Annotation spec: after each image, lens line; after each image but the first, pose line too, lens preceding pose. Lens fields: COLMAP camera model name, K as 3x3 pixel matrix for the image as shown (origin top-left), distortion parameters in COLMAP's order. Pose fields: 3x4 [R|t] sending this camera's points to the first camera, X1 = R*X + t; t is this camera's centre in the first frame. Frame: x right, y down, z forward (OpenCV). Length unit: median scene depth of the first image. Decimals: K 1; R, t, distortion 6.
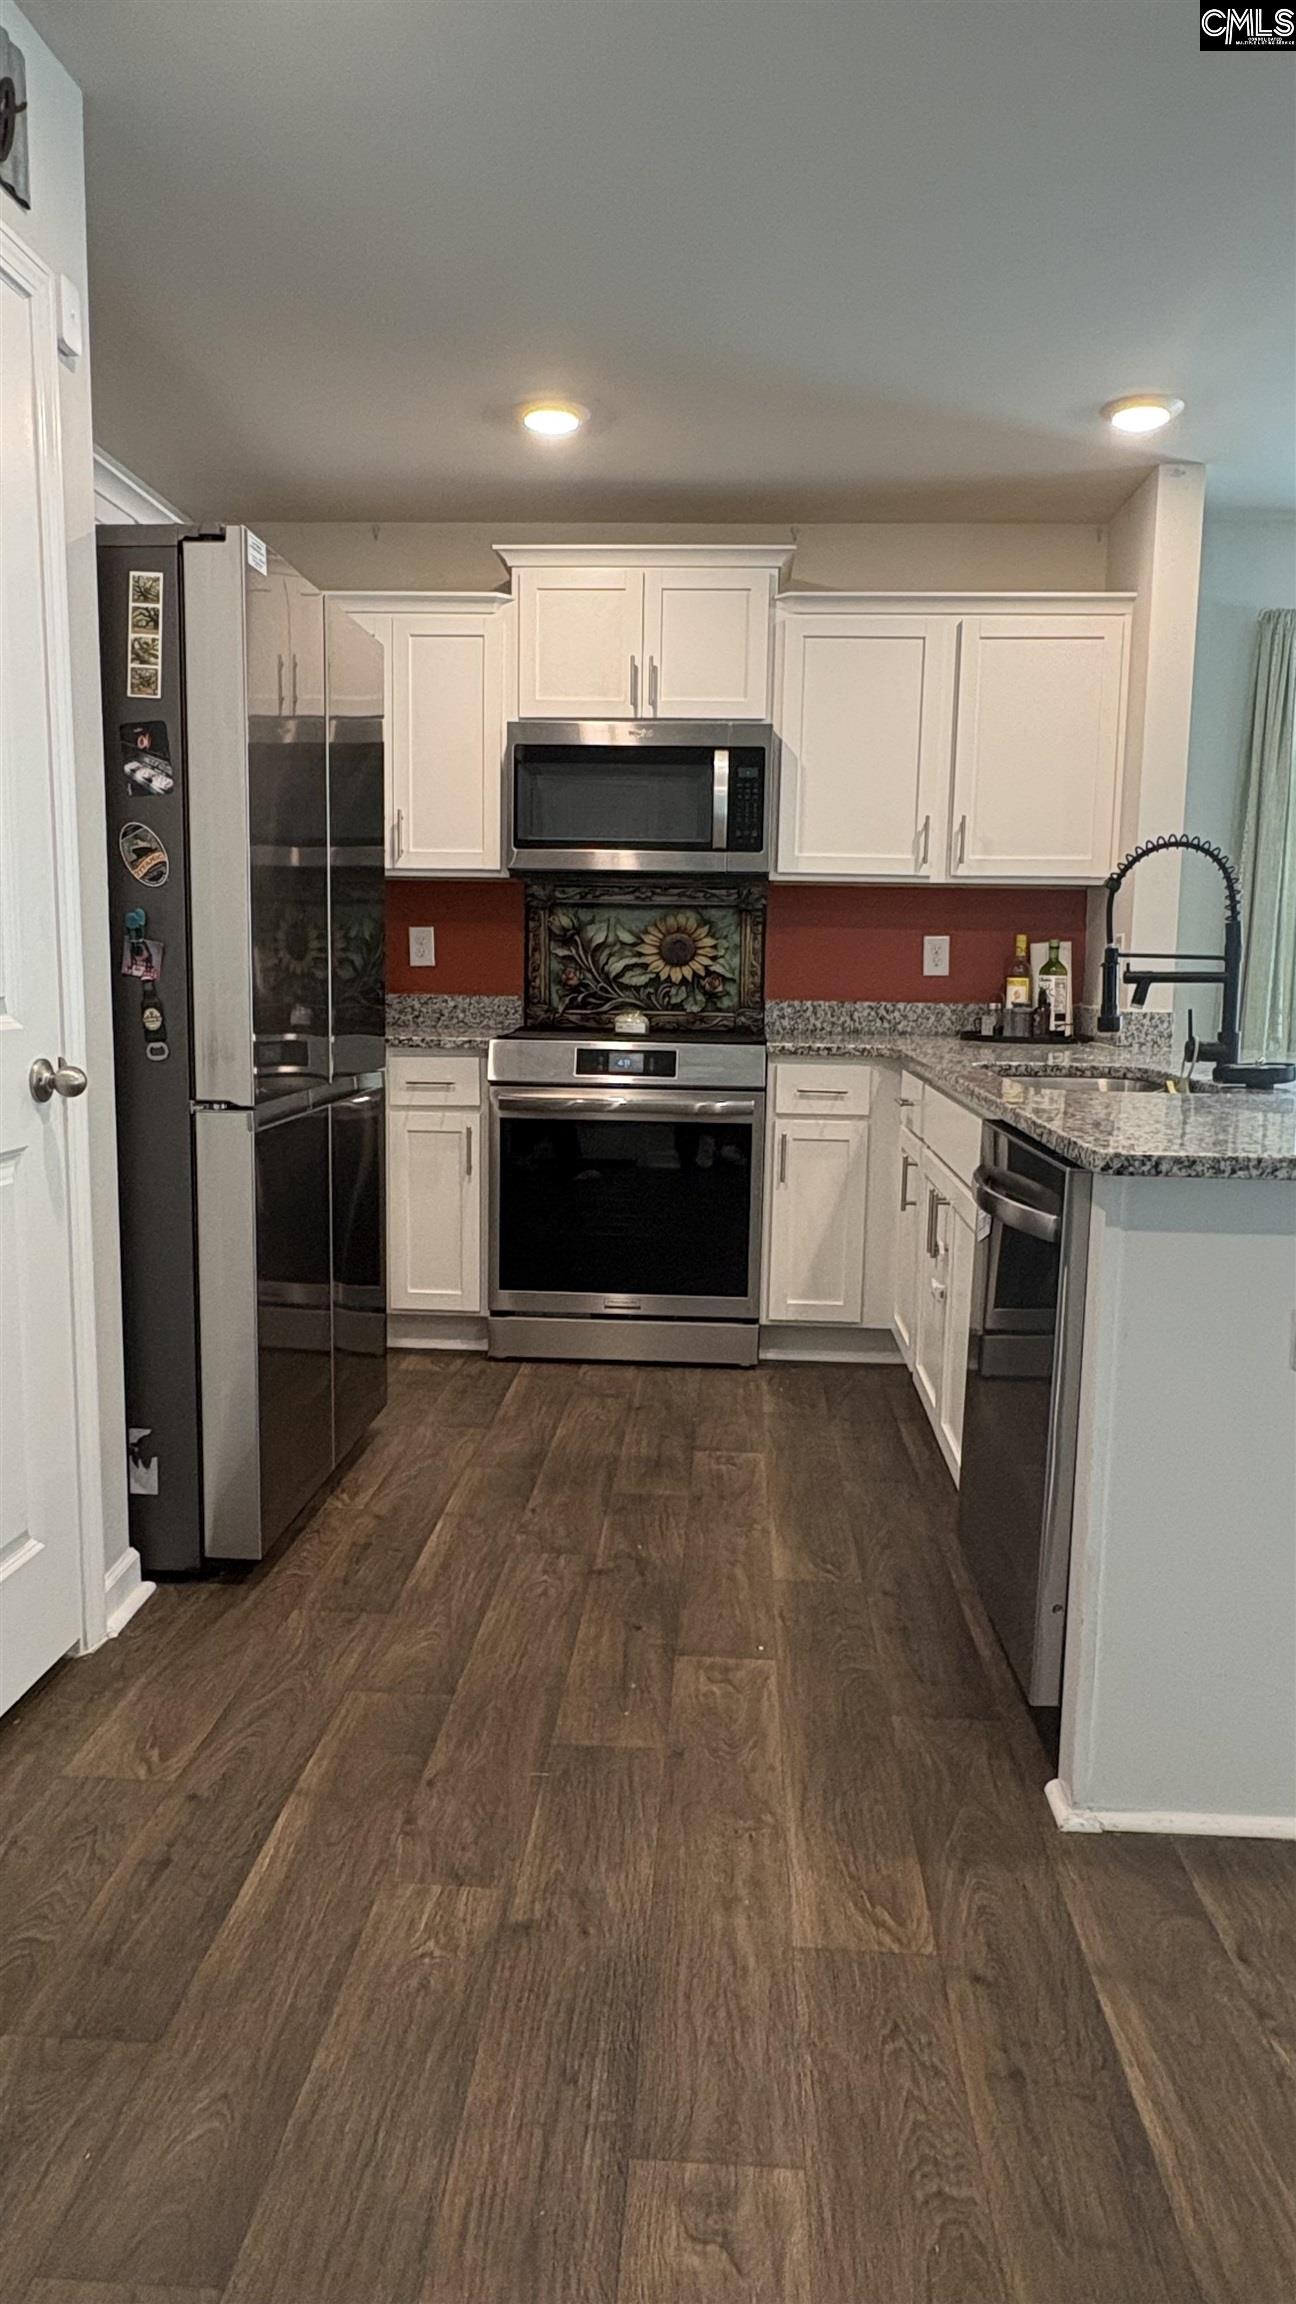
lens RADIAL K [[1446.2, 0, 654.0], [0, 1446.2, 1150.9], [0, 0, 1]] dist [-0.003194, -0.001494]
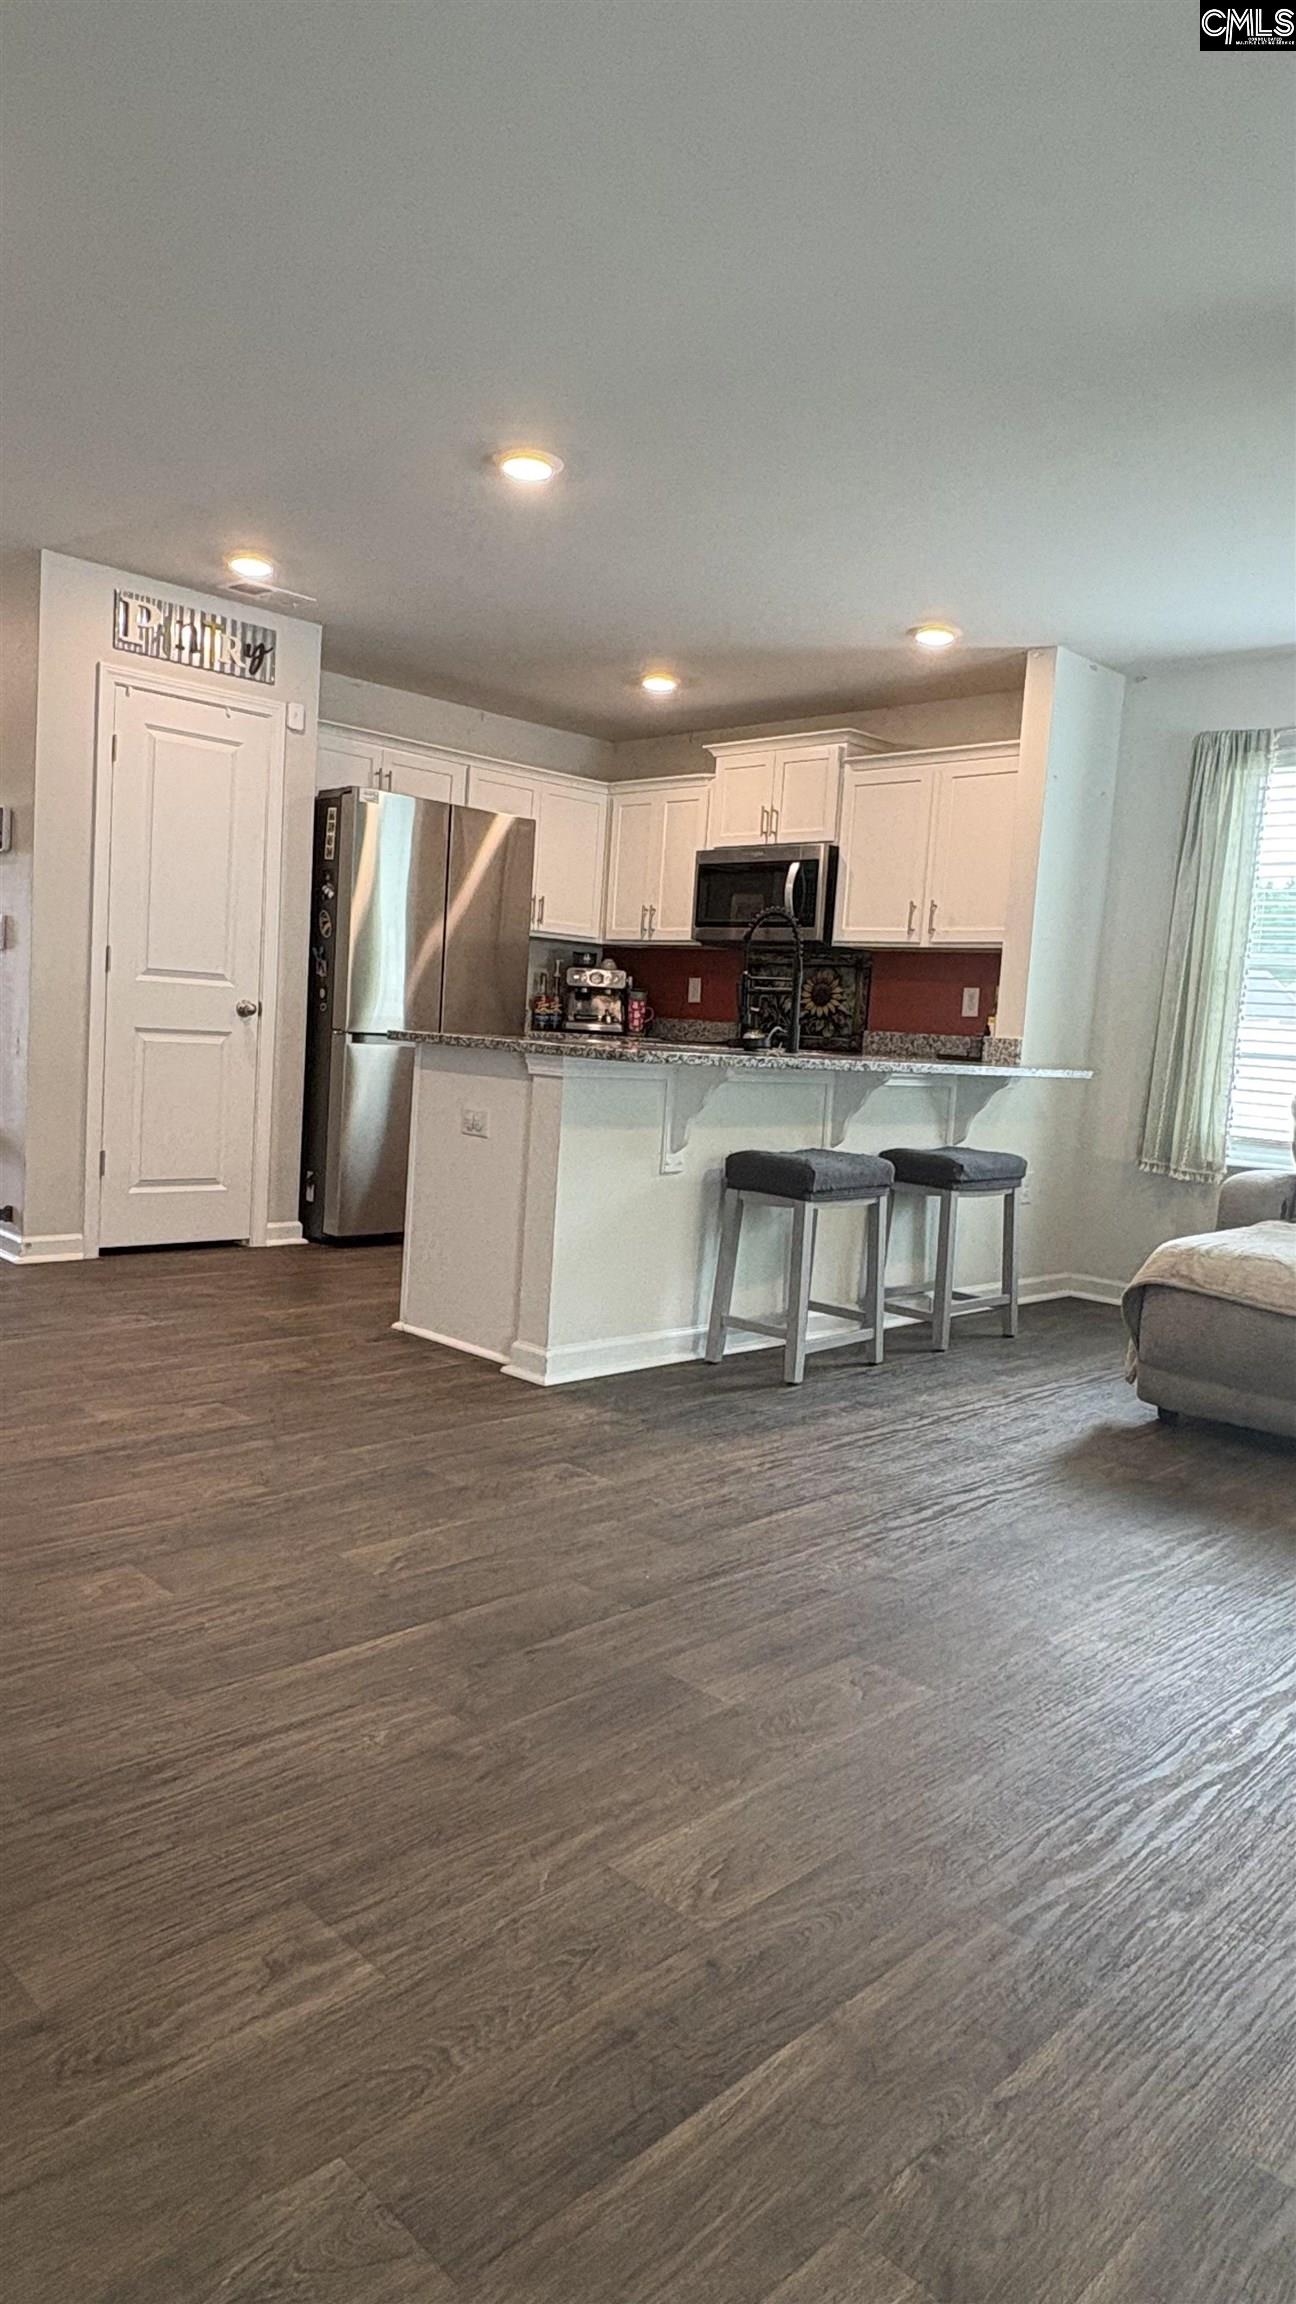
lens RADIAL K [[1446.2, 0, 653.8], [0, 1446.2, 1154.5], [0, 0, 1]] dist [-0.003194, -0.001494]
pose [[0.721638, 0.093485, -0.685930, 1.009571], [-0.143062, 0.989590, -0.015638, 0.076849], [0.677327, 0.109416, 0.727500, -0.191160]]
